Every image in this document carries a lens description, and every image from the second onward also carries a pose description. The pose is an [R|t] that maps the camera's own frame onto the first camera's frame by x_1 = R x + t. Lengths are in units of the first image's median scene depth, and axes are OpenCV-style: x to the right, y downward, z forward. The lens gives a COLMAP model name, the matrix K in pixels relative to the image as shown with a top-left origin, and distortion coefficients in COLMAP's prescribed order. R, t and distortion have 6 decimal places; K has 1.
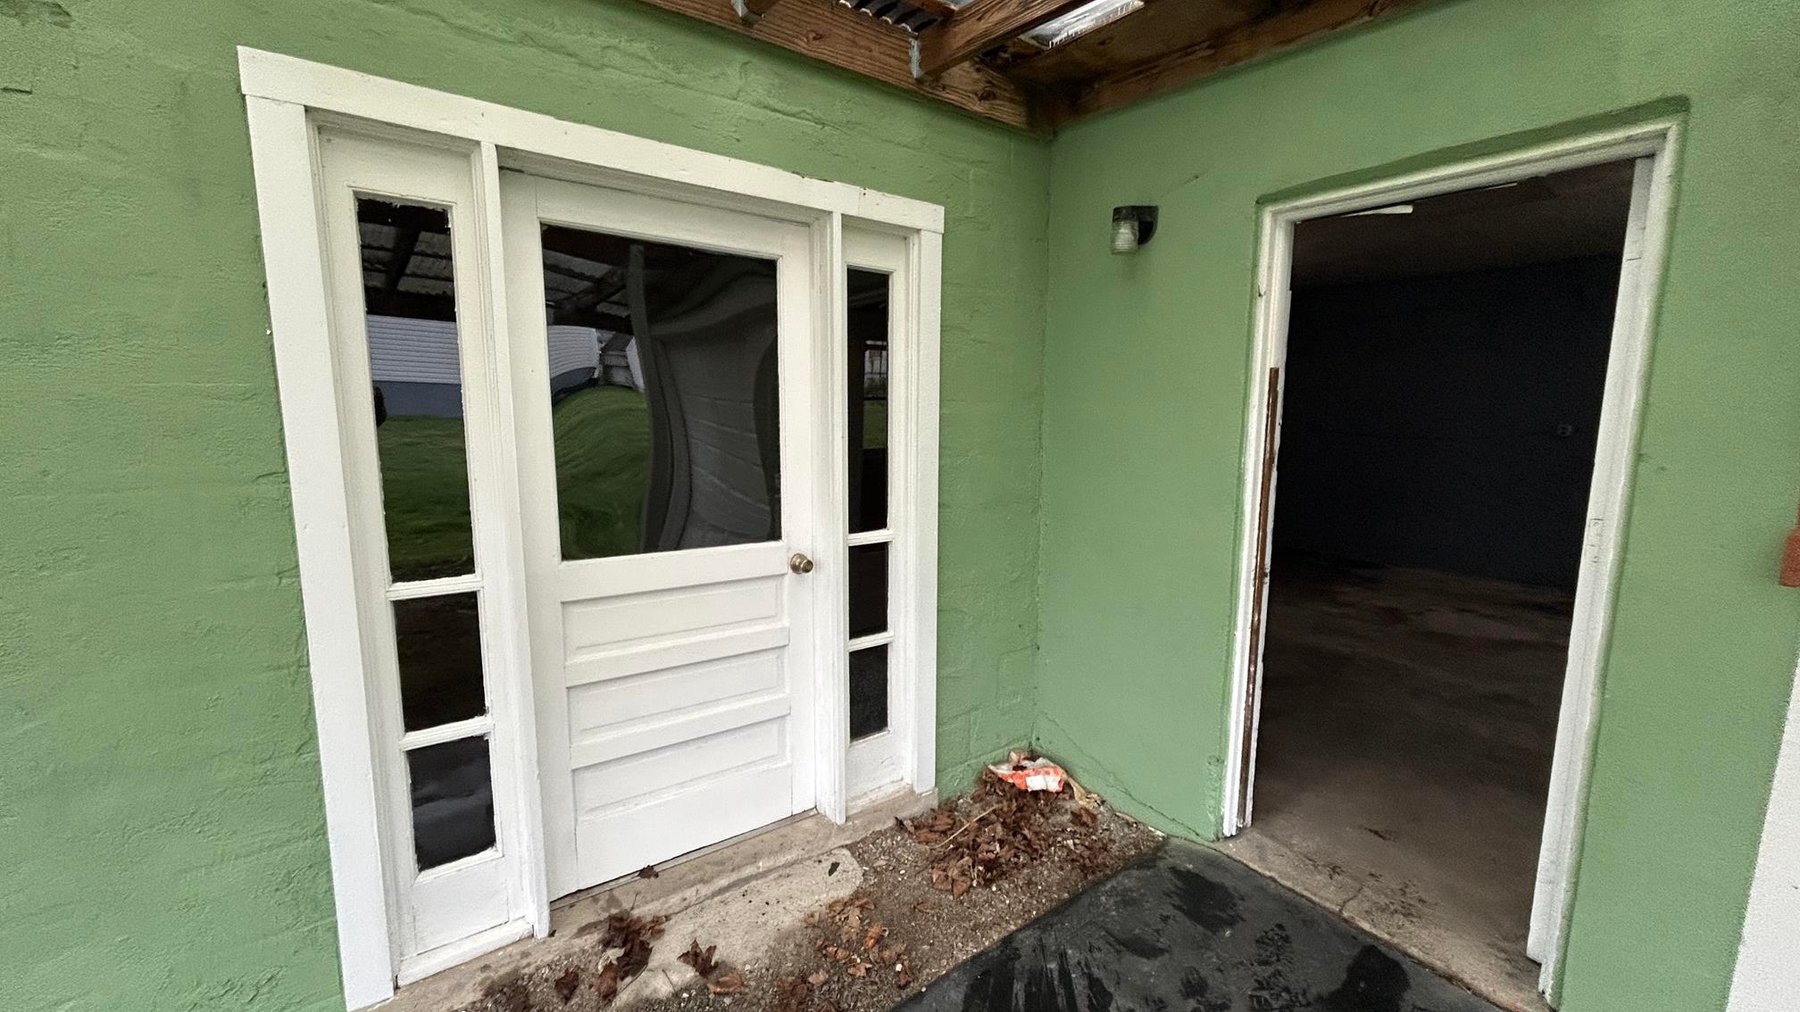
lens RADIAL K [[724.2, 0, 900.0], [0, 724.2, 506.0], [0, 0, 1]] dist [0.001674, 0.000299]
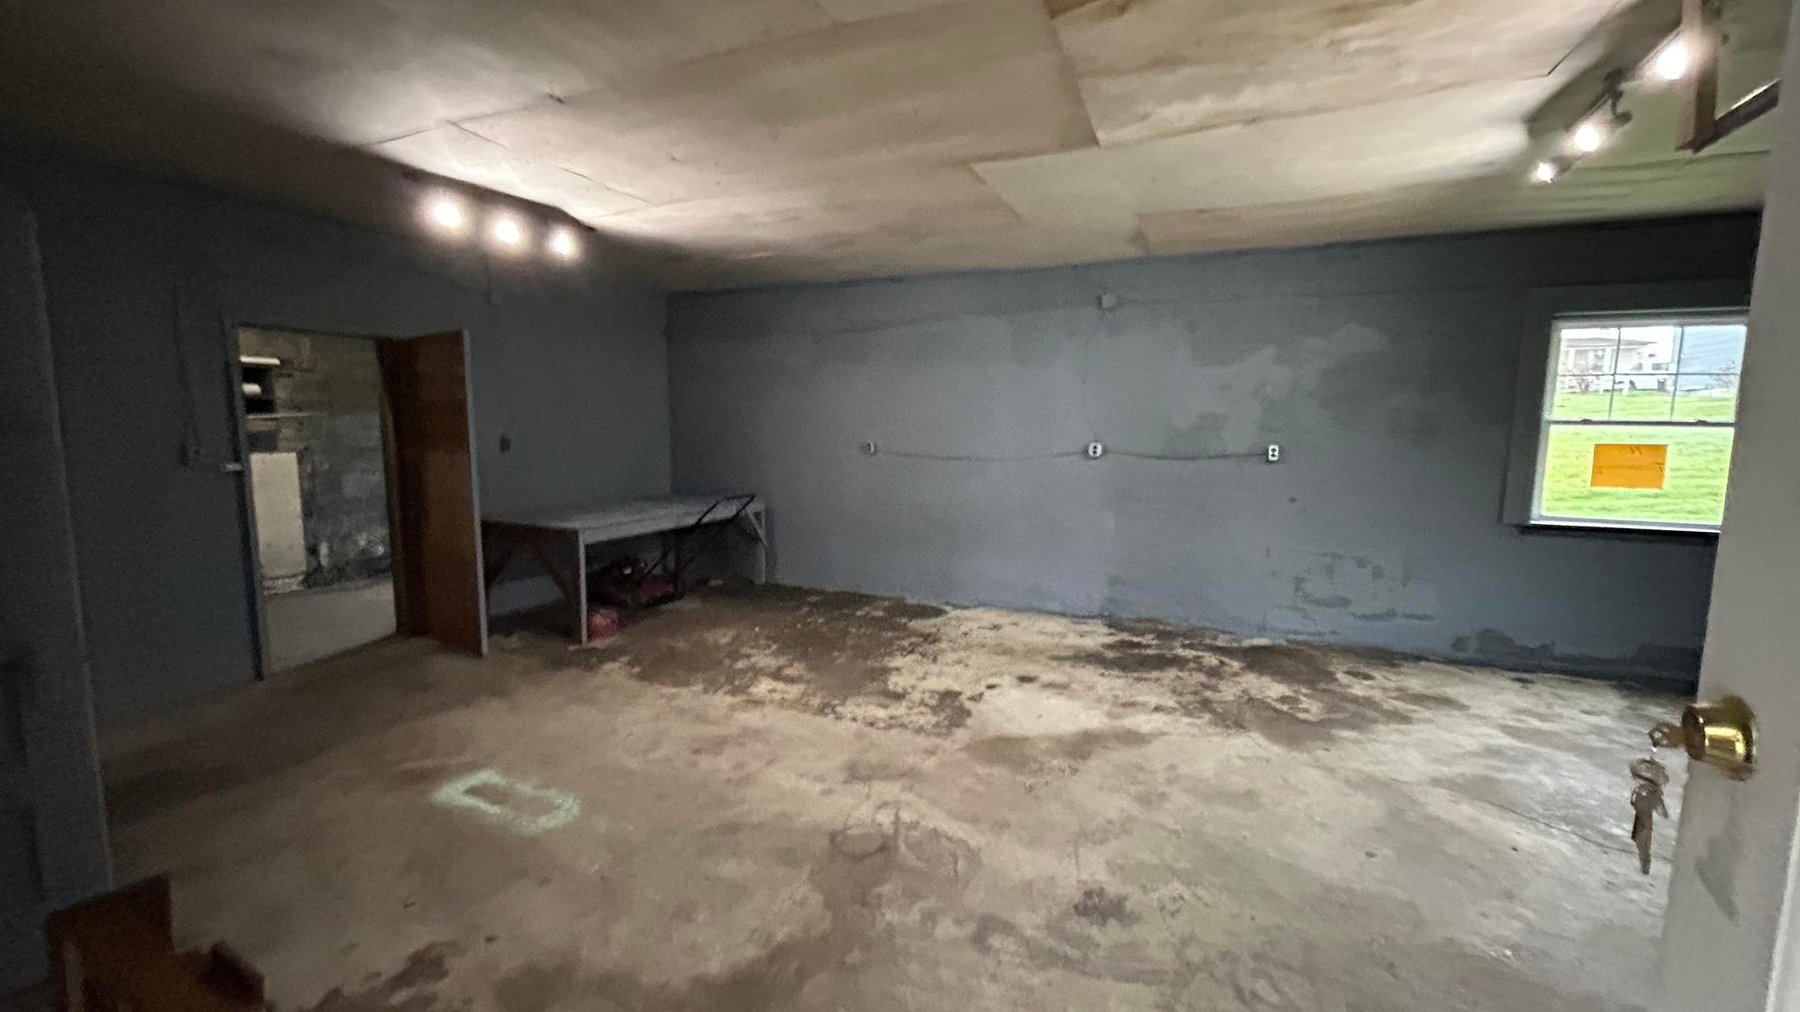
lens RADIAL K [[724.2, 0, 900.0], [0, 724.2, 506.0], [0, 0, 1]] dist [0.001674, 0.000299]
pose [[0.866428, -0.045283, 0.497245, 0.284841], [0.053708, 0.998553, -0.002649, -0.052288], [-0.496405, 0.029001, 0.867606, 0.390767]]
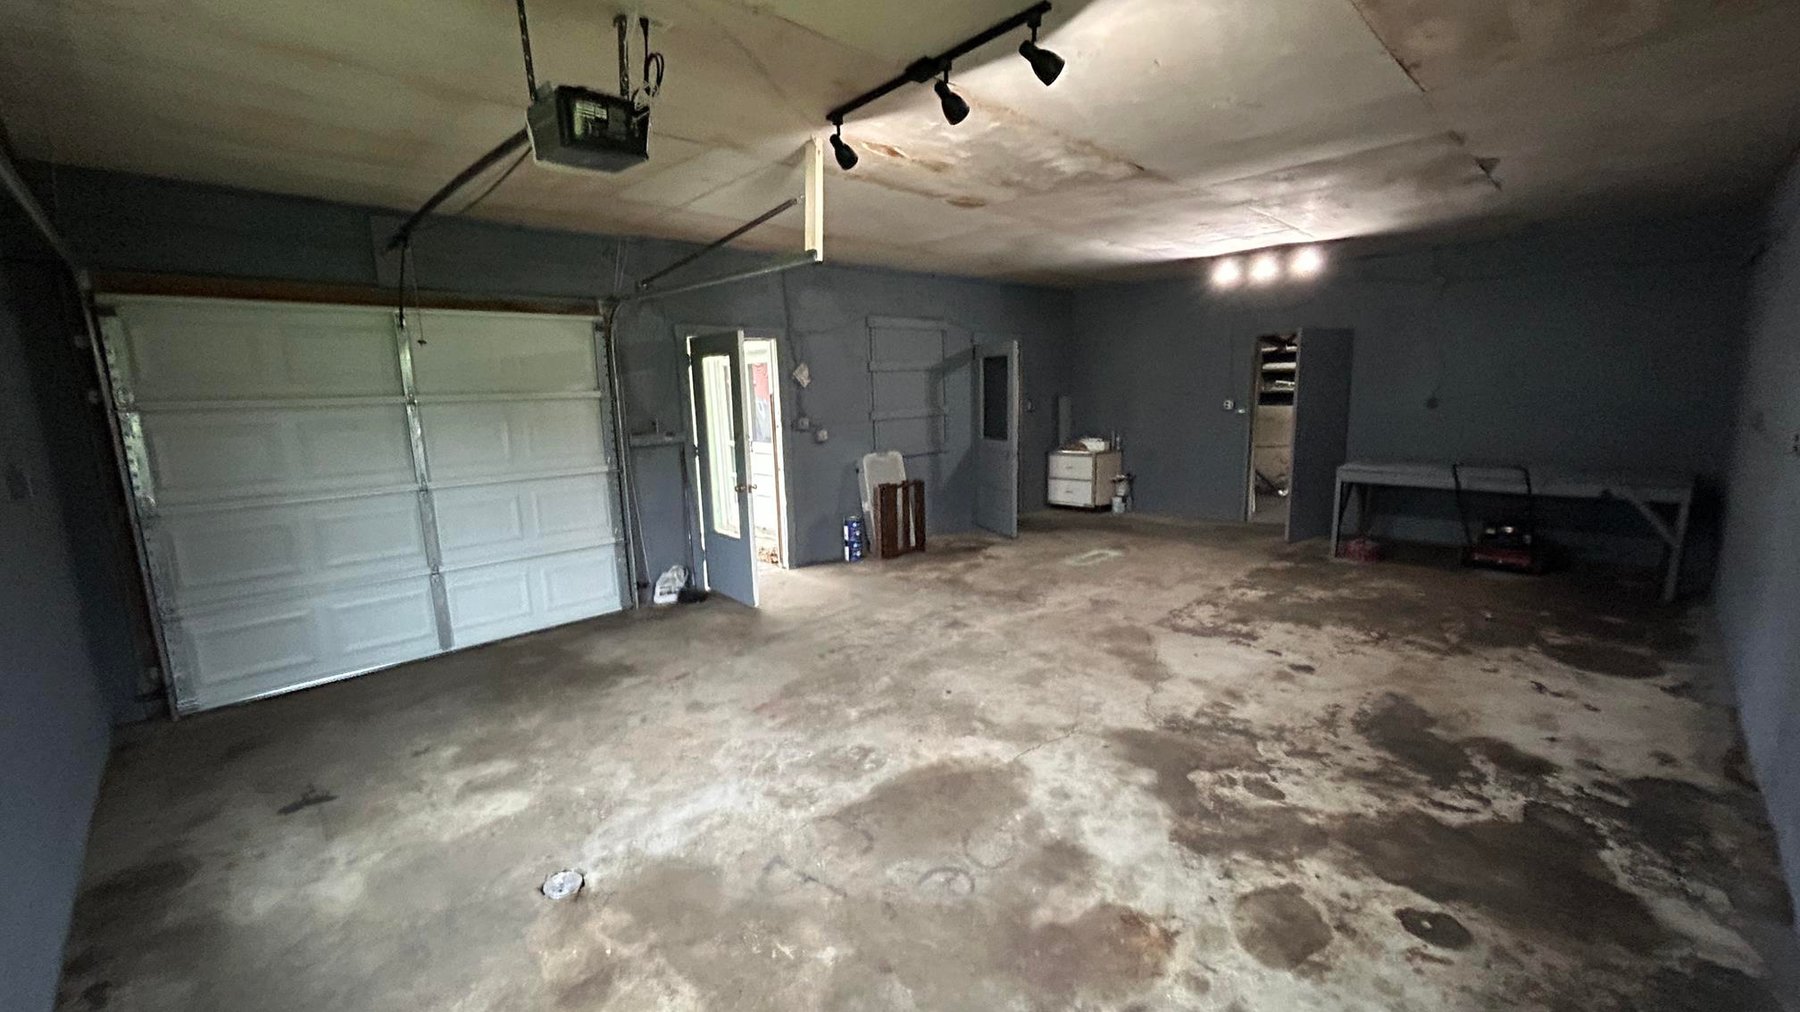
lens RADIAL K [[724.2, 0, 900.0], [0, 724.2, 506.0], [0, 0, 1]] dist [0.001674, 0.000299]
pose [[0.133696, 0.158367, -0.978287, 1.448748], [-0.108886, 0.983520, 0.144333, -0.080997], [0.985022, 0.087225, 0.148737, 0.492526]]
